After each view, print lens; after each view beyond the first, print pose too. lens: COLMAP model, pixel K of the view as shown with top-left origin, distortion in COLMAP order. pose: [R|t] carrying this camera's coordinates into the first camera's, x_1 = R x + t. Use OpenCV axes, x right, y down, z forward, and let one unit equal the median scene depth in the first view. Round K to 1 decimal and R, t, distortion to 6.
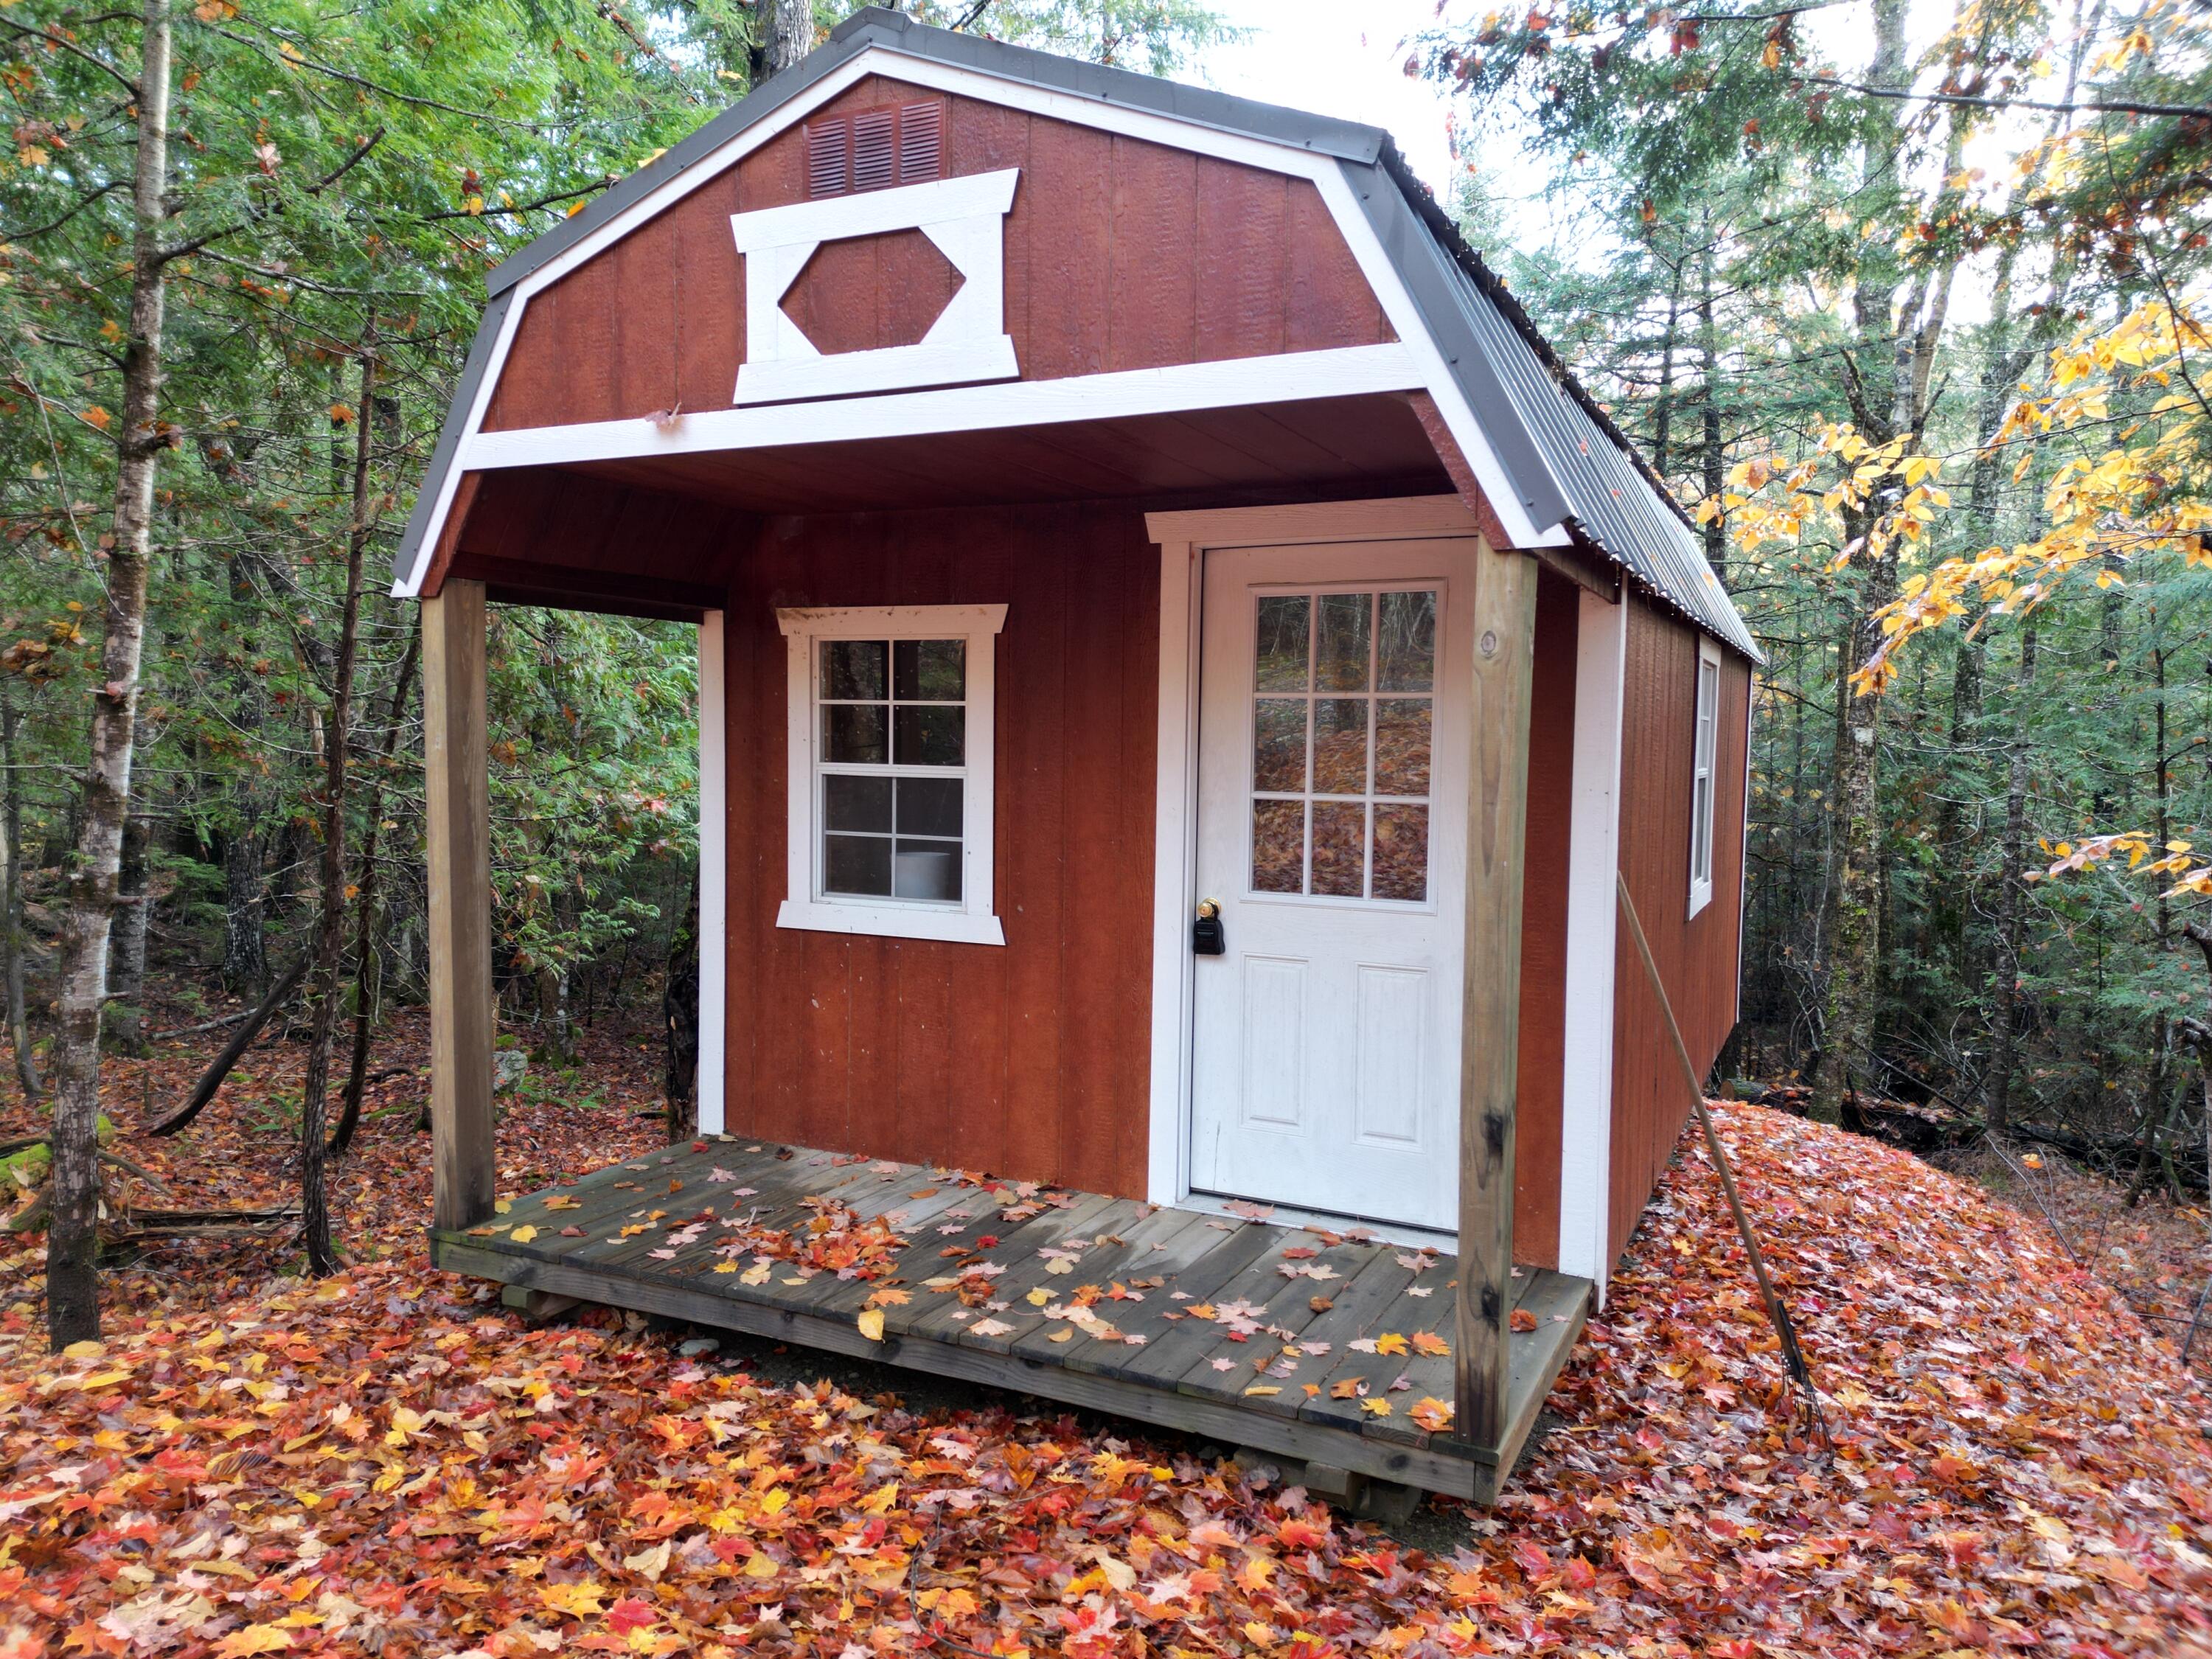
lens RADIAL K [[1491.7, 0, 1147.1], [0, 1491.7, 836.0], [0, 0, 1]] dist [0.033370, -0.001596]
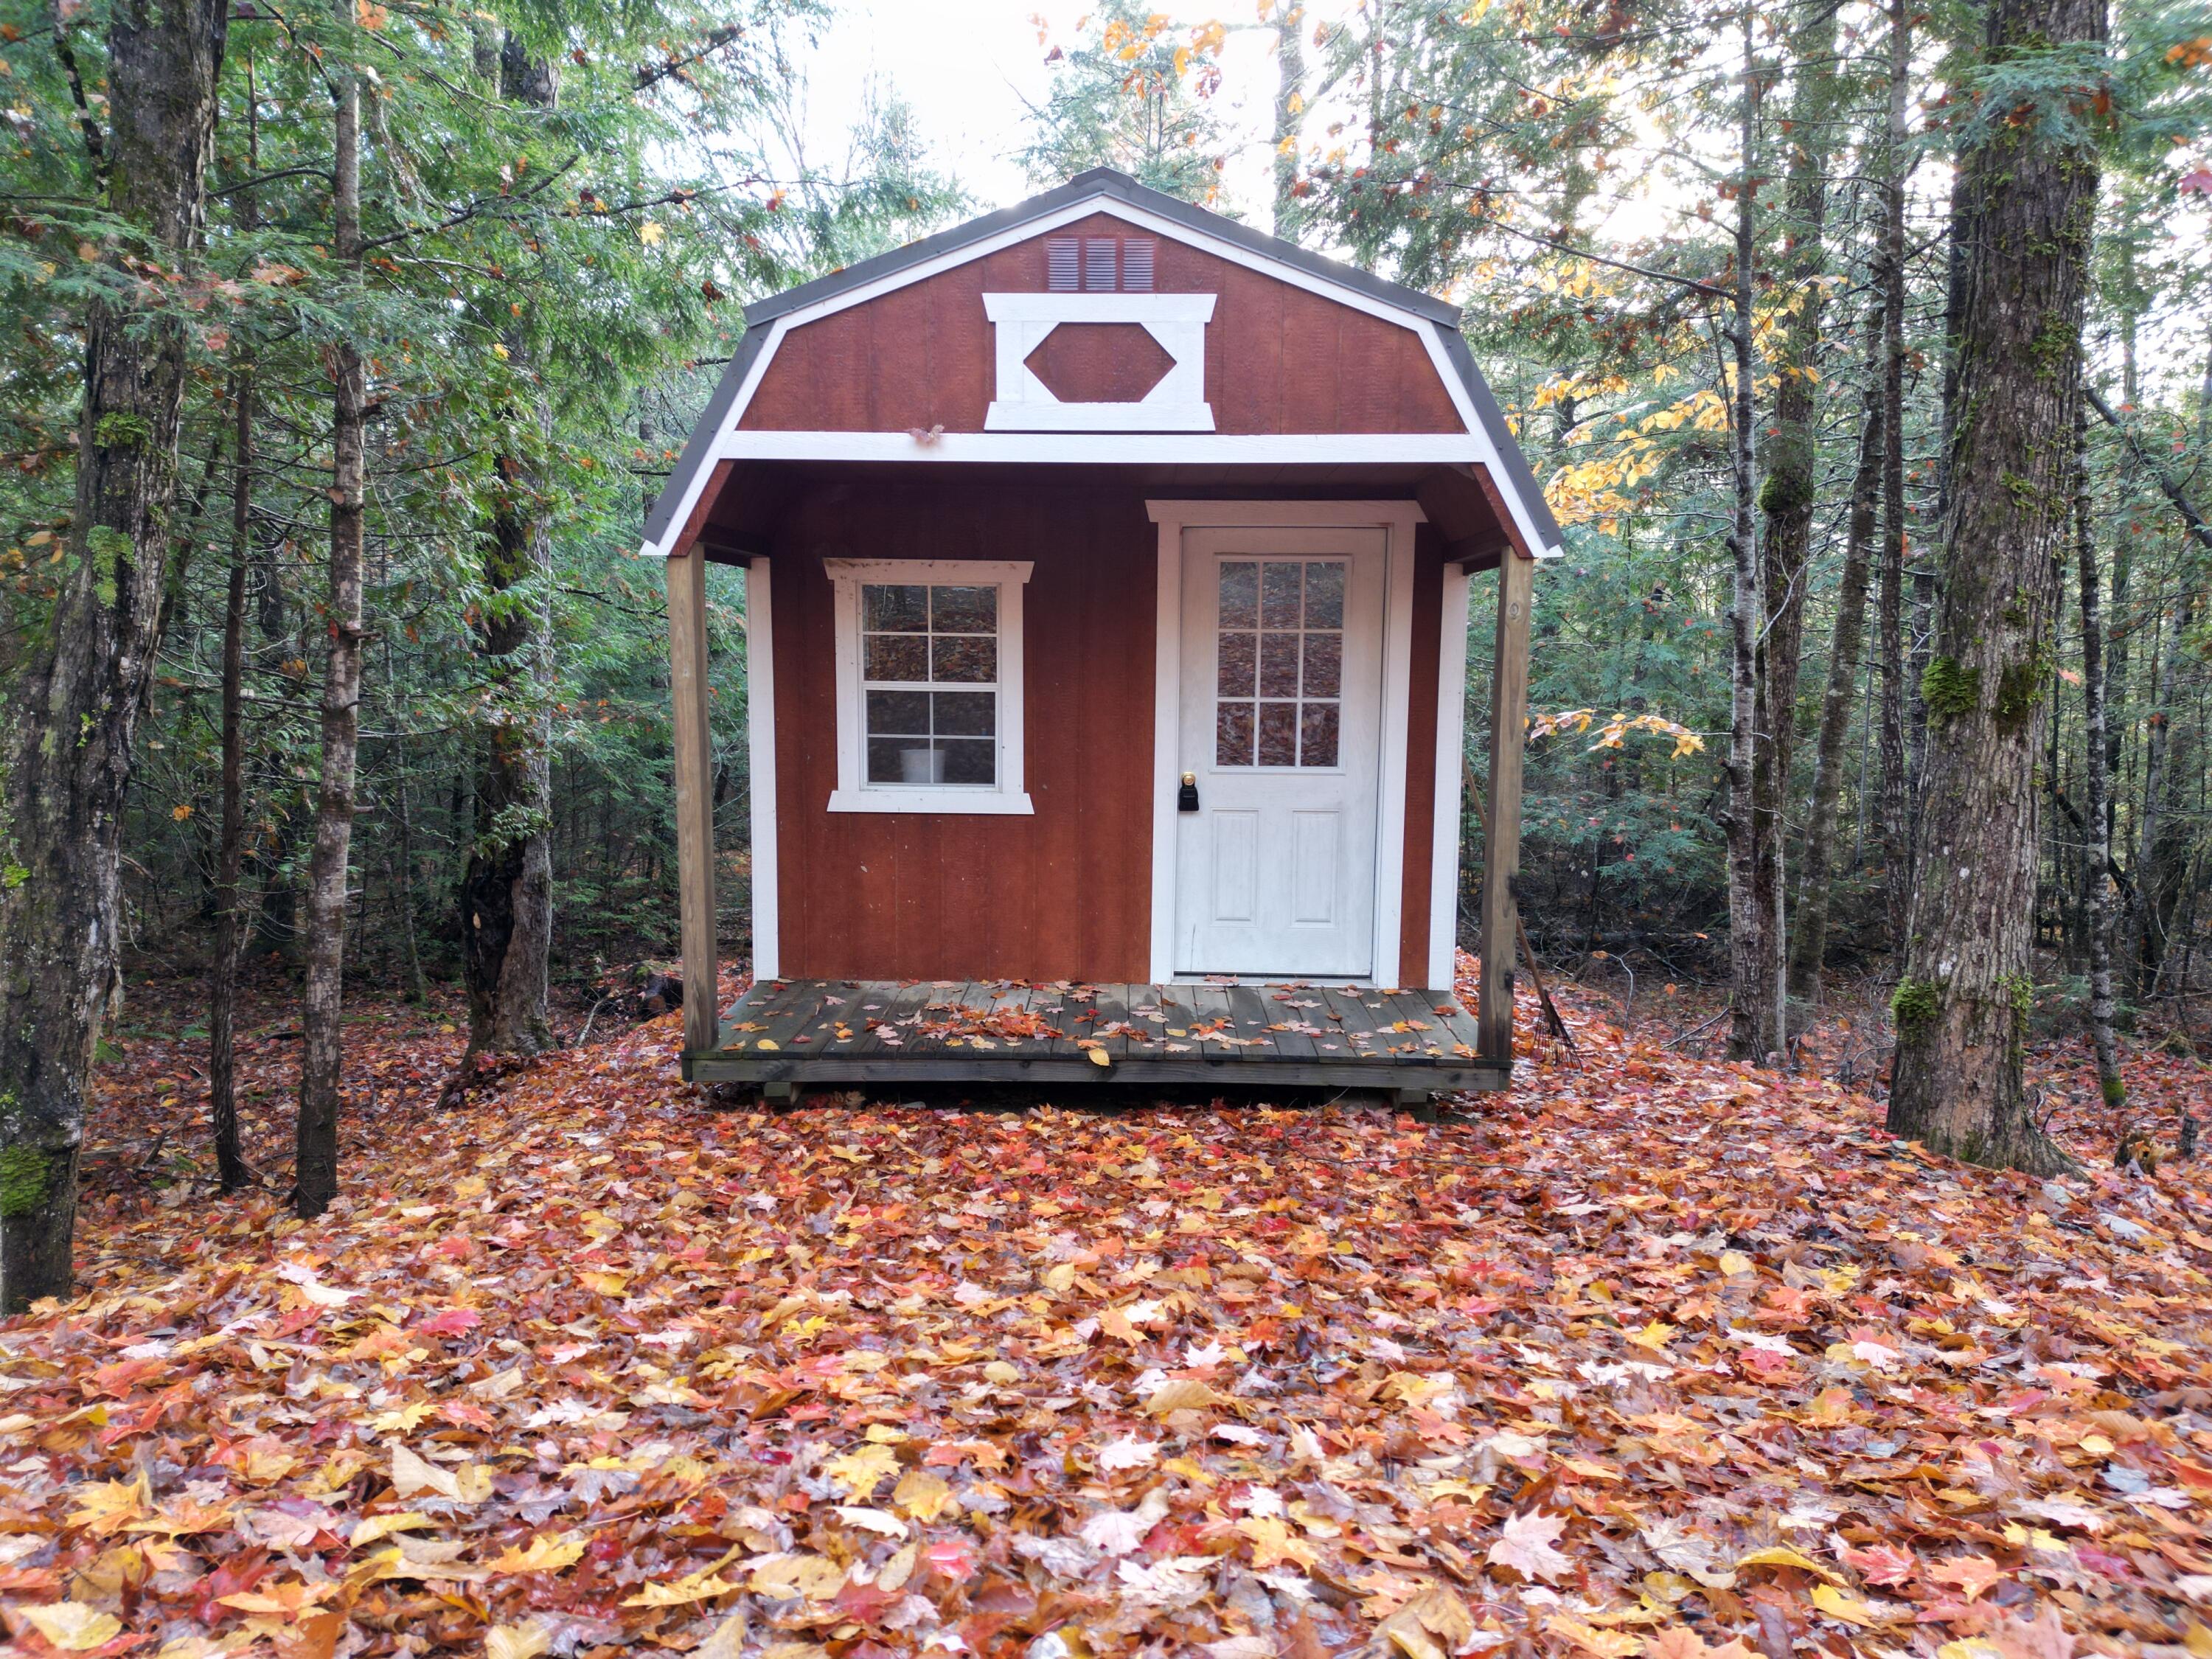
lens RADIAL K [[1474.6, 0, 1102.9], [0, 1474.6, 838.5], [0, 0, 1]] dist [0.076047, -0.085741]
pose [[0.913421, -0.060408, 0.402508, -0.670609], [0.031979, 0.996519, 0.076987, -0.006958], [-0.405757, -0.057449, 0.912174, -0.302989]]
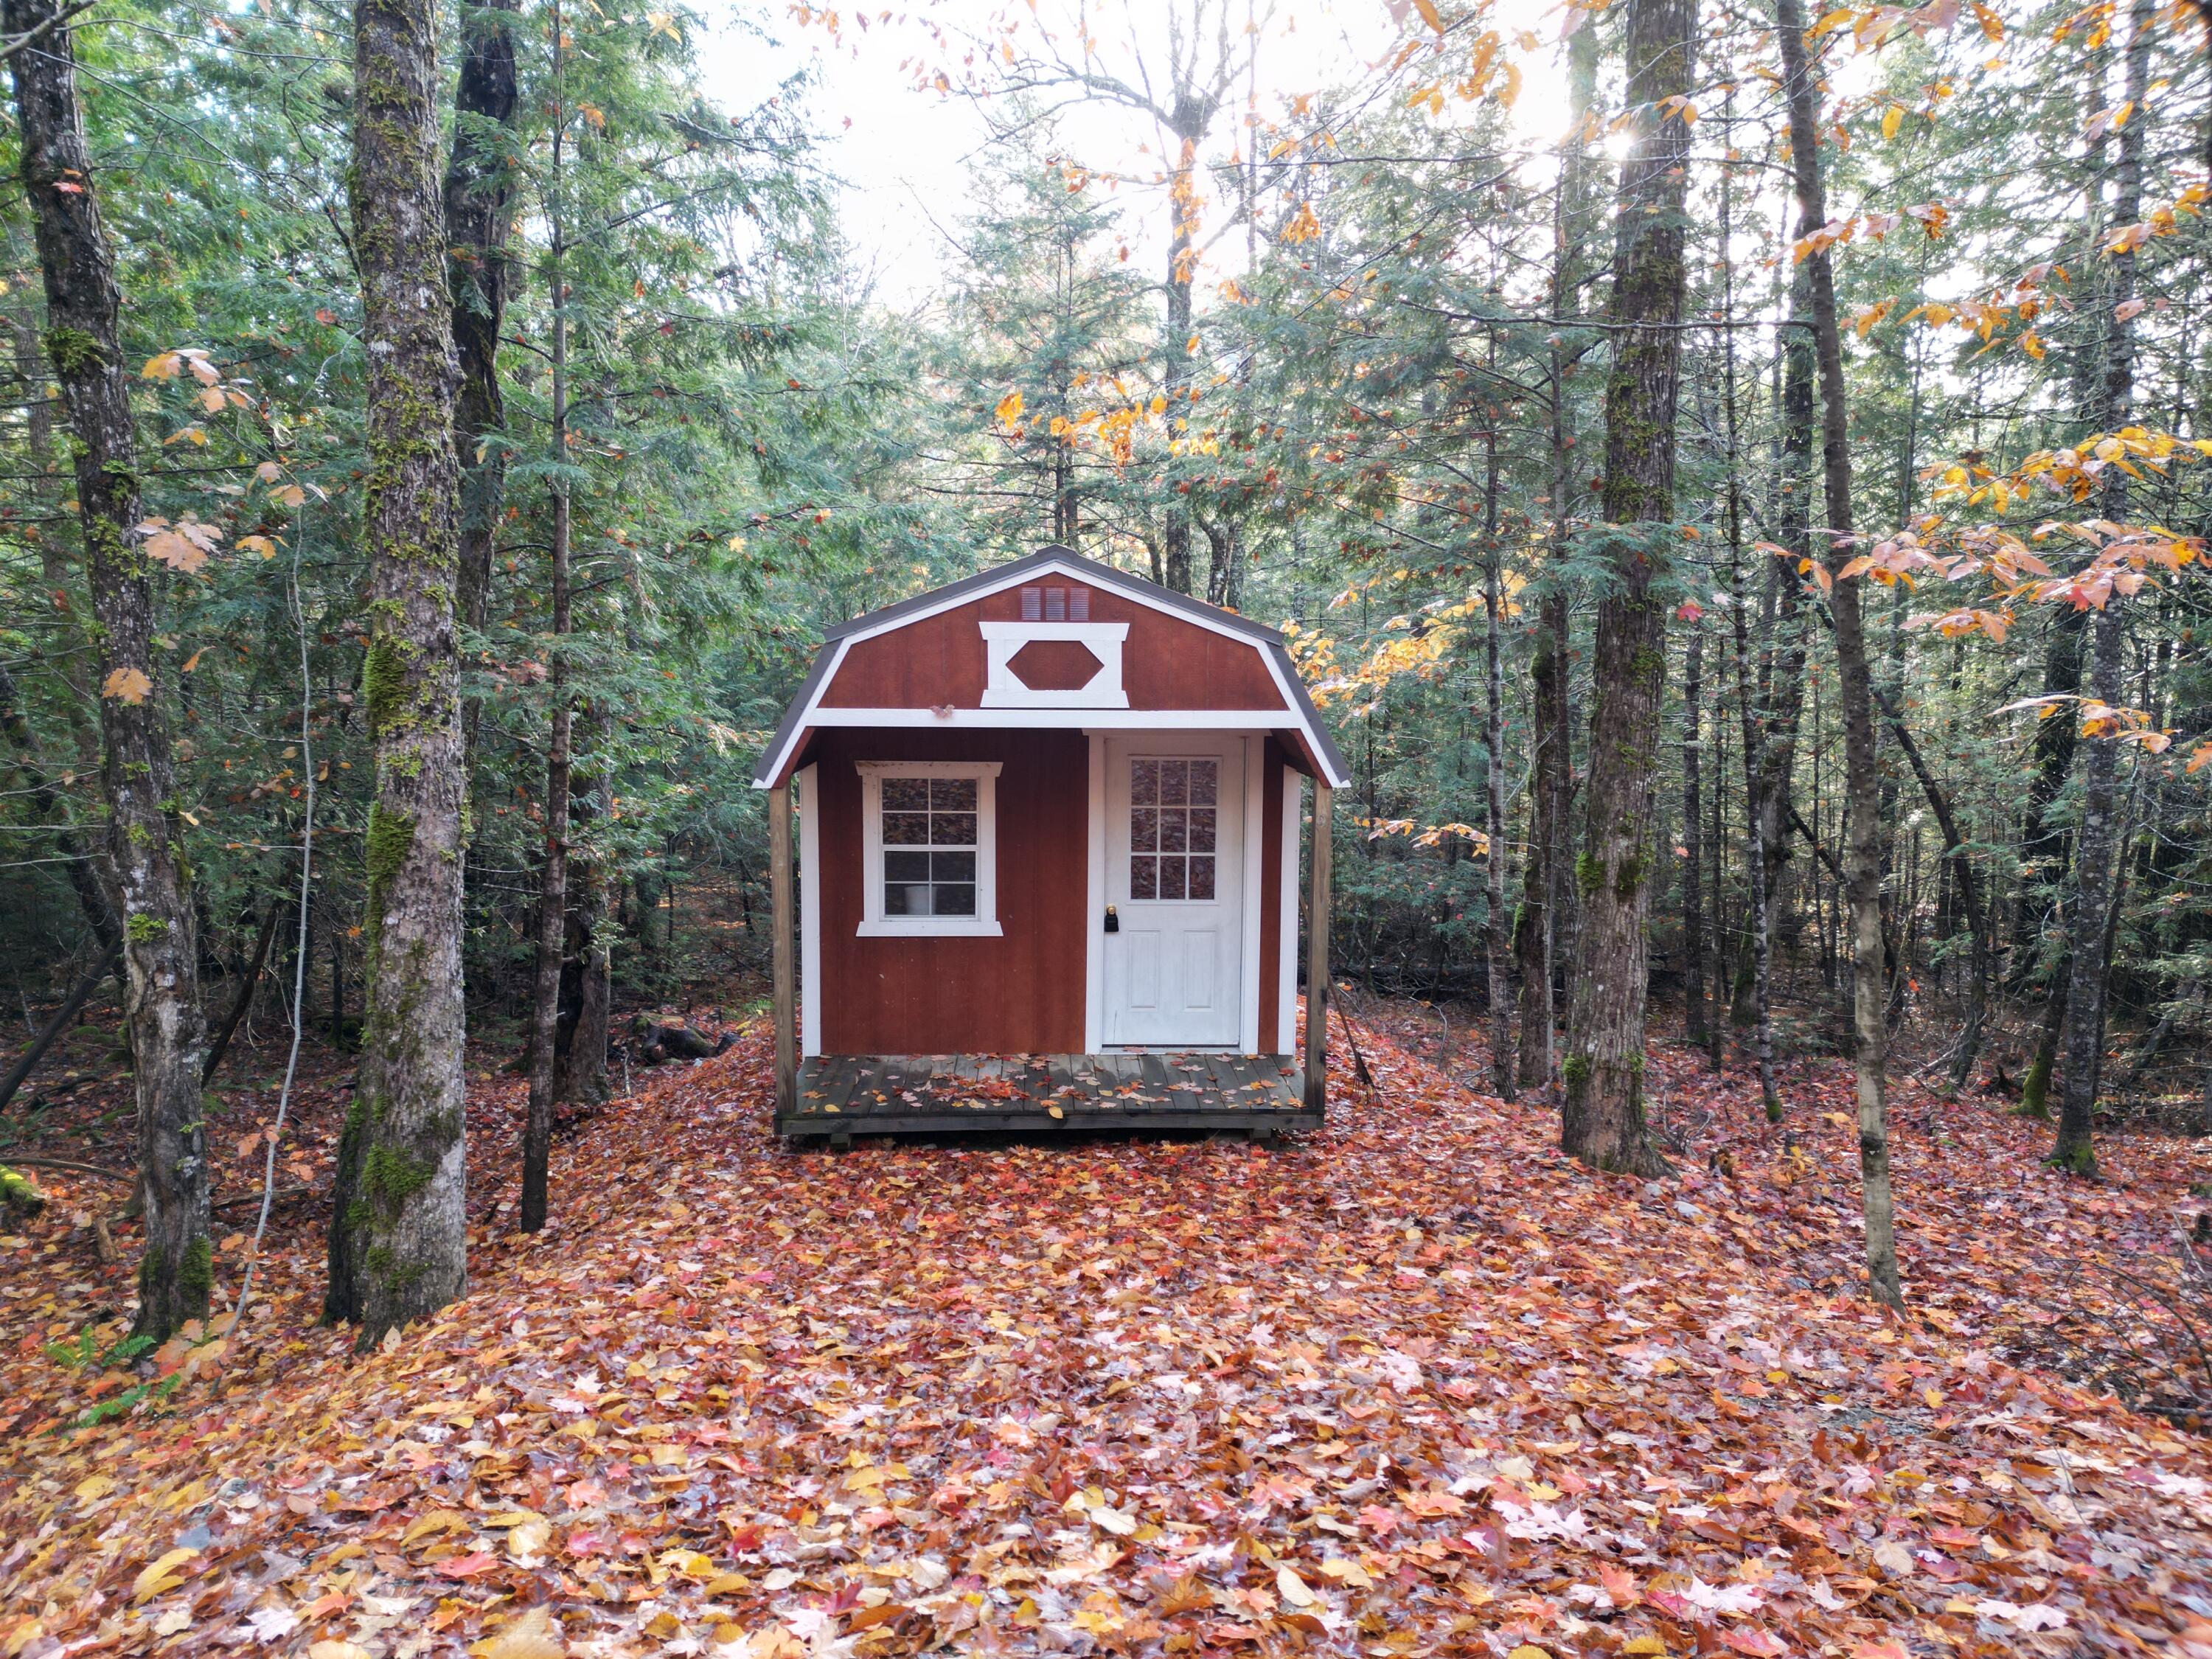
lens RADIAL K [[1474.6, 0, 1102.9], [0, 1474.6, 838.5], [0, 0, 1]] dist [0.076047, -0.085741]
pose [[0.884595, -0.066404, 0.461608, -0.988510], [0.034623, 0.996430, 0.076990, -0.226858], [-0.465073, -0.052123, 0.883737, -0.871150]]
